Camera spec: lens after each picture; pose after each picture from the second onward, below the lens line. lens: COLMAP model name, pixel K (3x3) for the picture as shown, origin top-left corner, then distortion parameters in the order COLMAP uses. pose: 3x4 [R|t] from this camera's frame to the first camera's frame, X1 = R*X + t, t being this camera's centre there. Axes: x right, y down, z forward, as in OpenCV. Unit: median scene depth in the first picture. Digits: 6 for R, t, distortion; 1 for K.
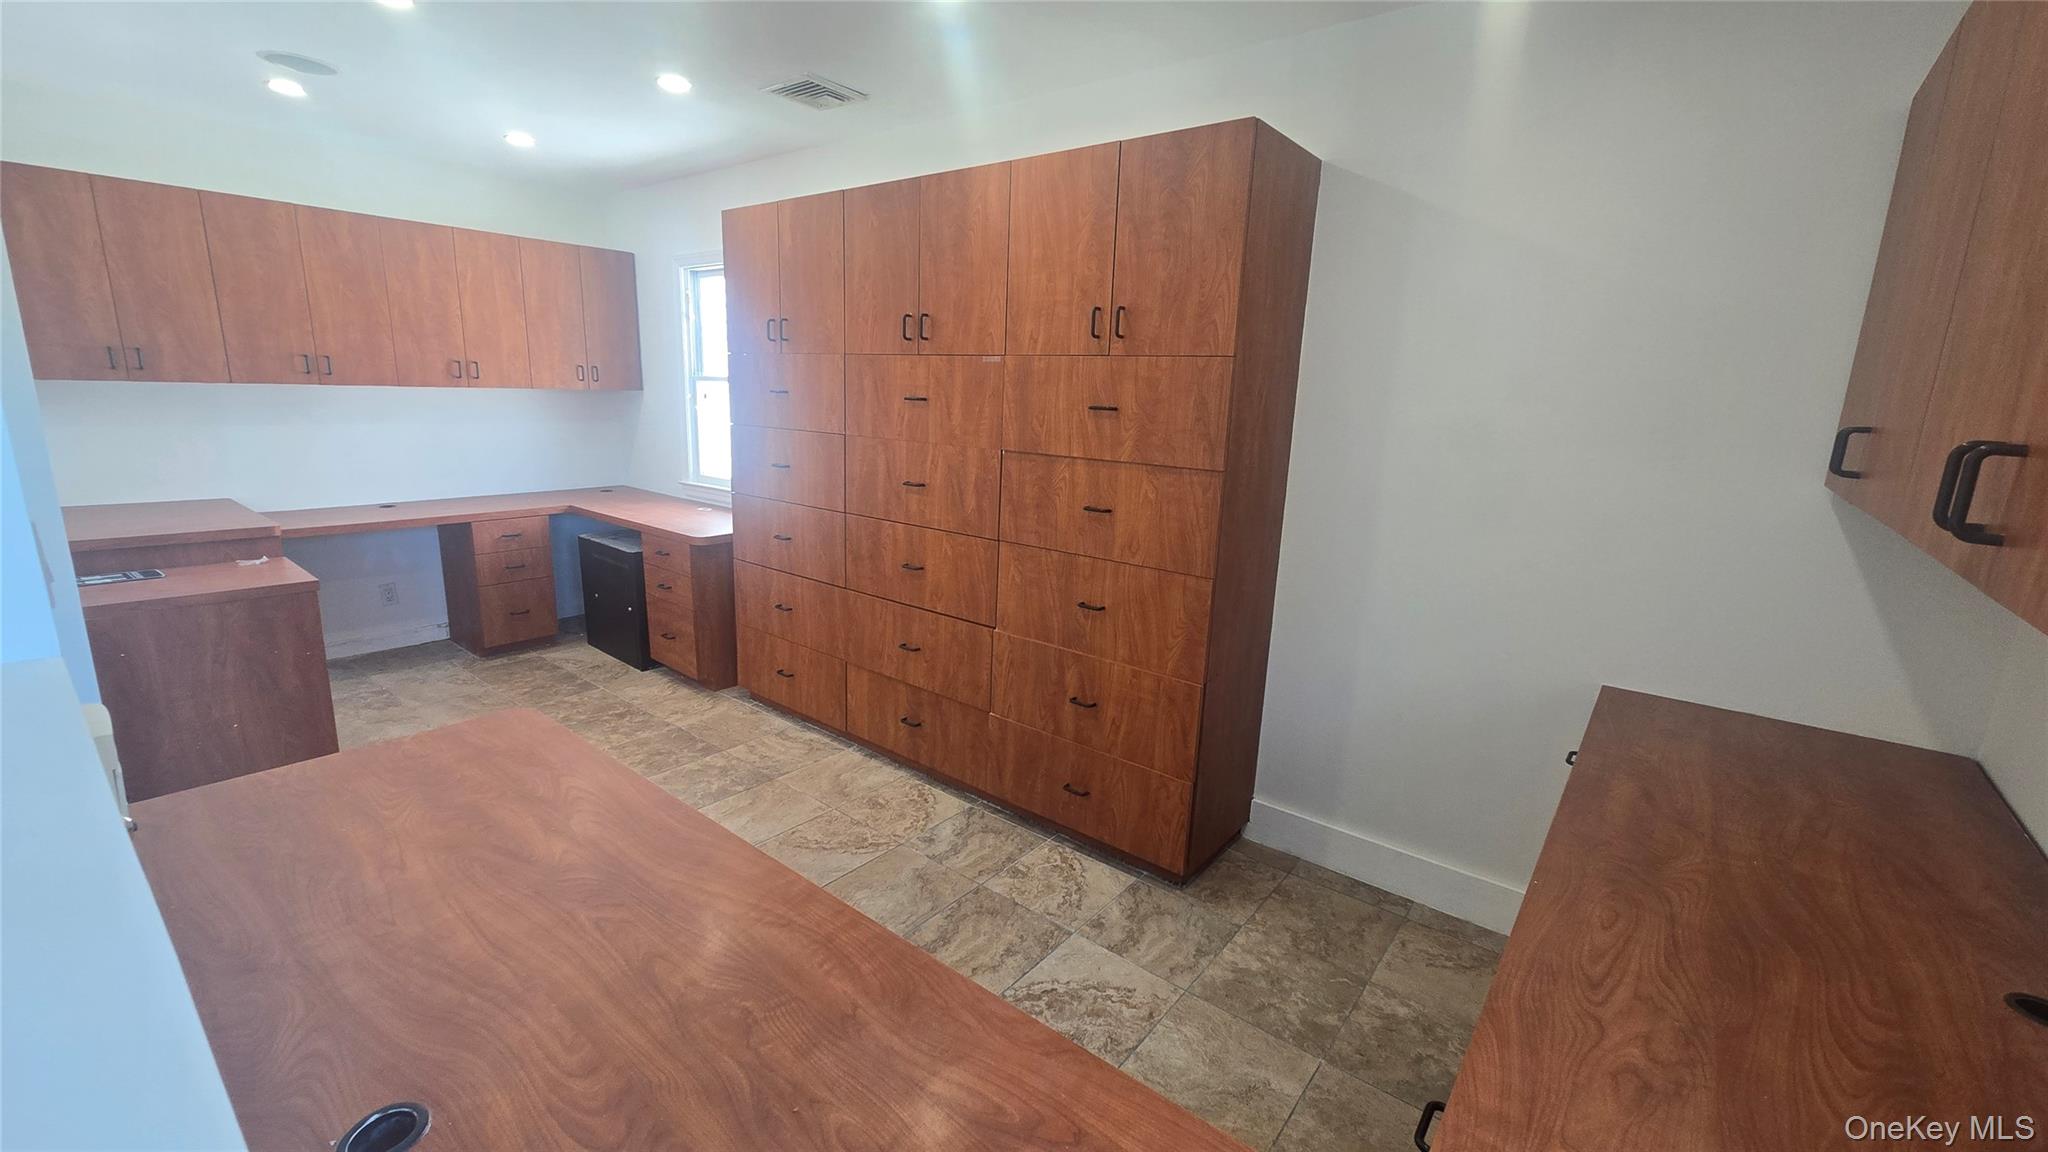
lens RADIAL K [[838.9, 0, 1018.0], [0, 838.9, 579.6], [0, 0, 1]] dist [0.002180, -0.000366]
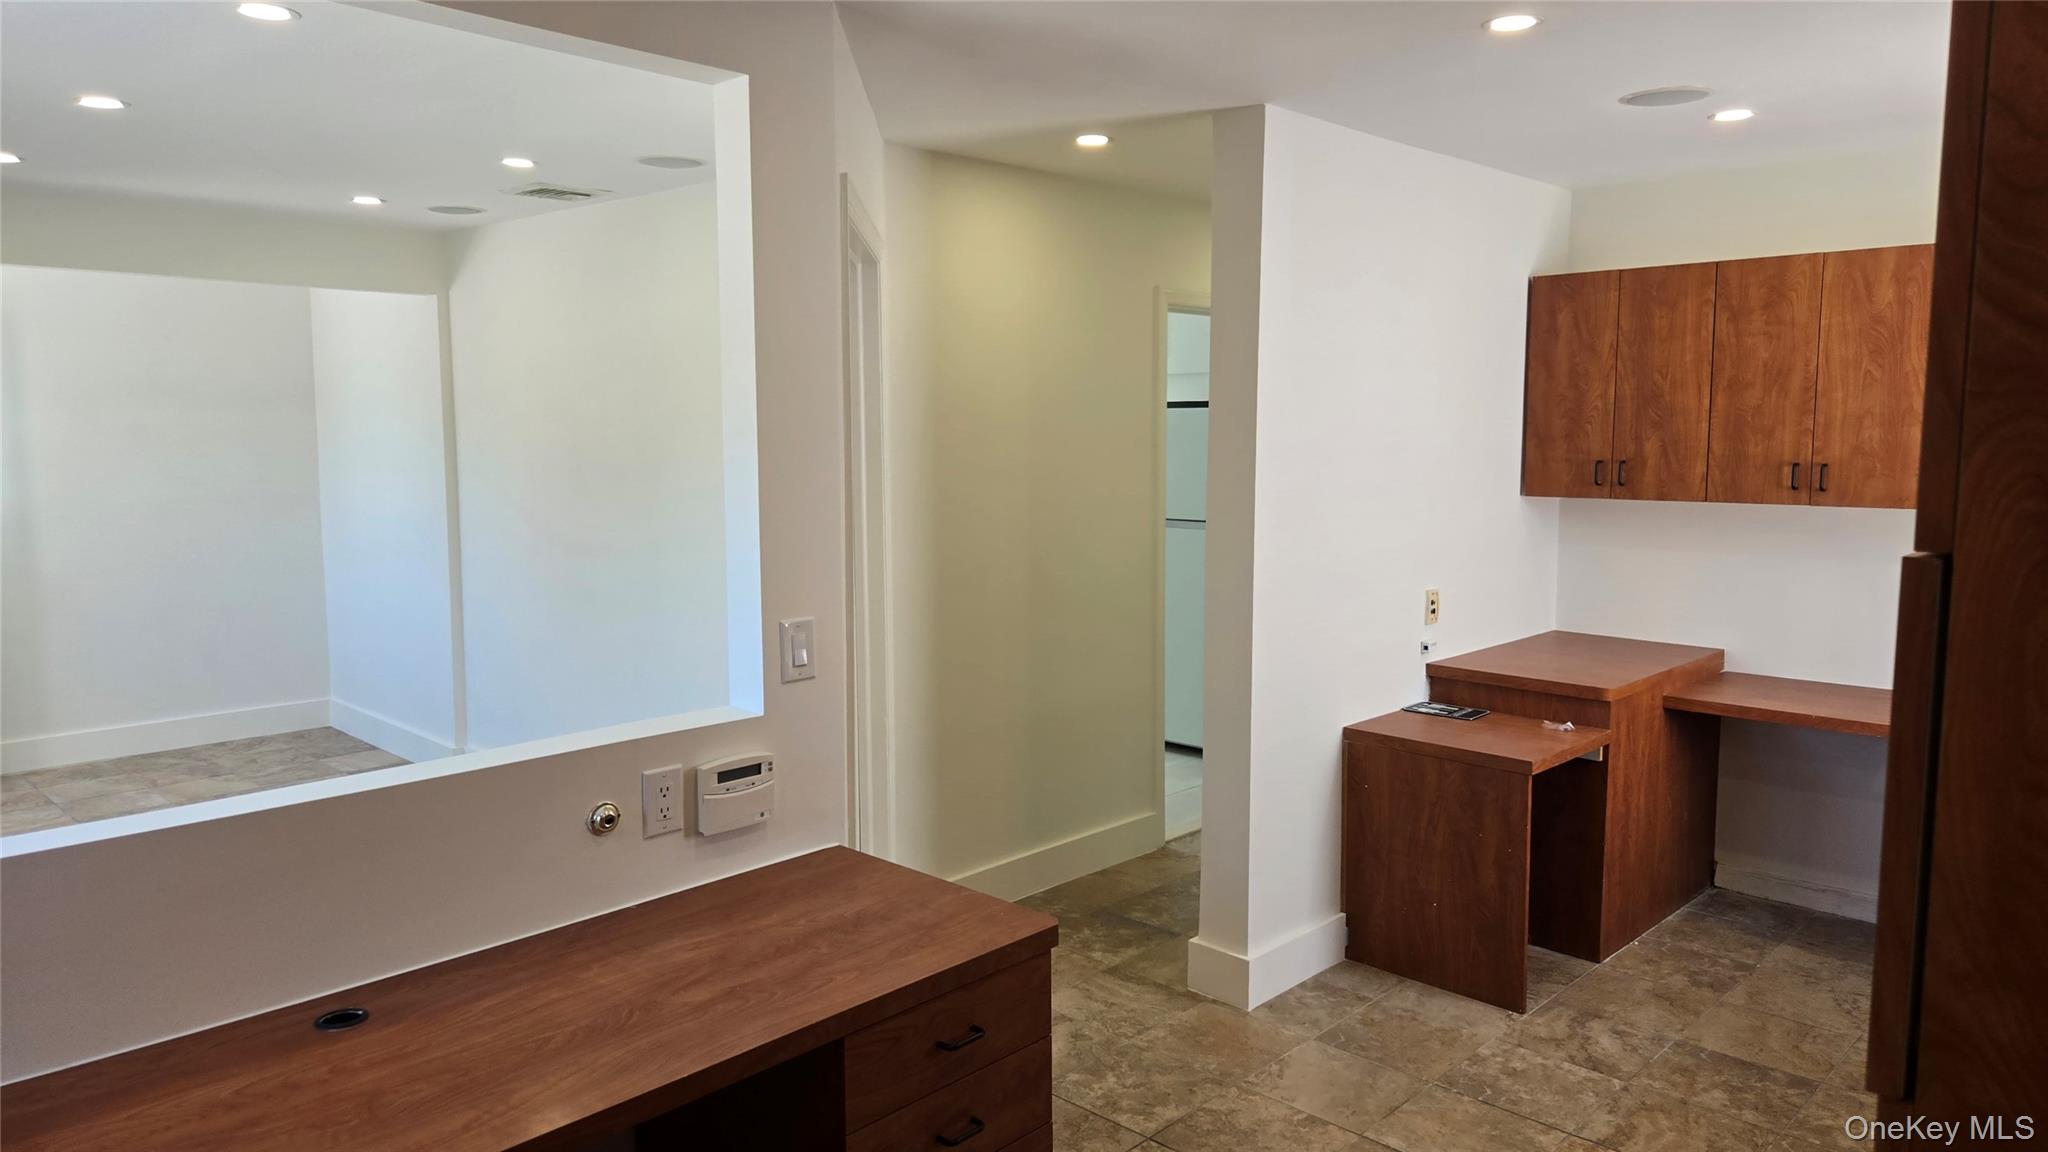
lens RADIAL K [[1378.3, 0, 1022.2], [0, 1378.3, 564.4], [0, 0, 1]] dist [0.011411, 0.001816]
pose [[-0.086712, 0.065878, -0.994053, 0.365354], [-0.224080, 0.970953, 0.083893, -0.145645], [0.970706, 0.230022, -0.069432, 0.499966]]
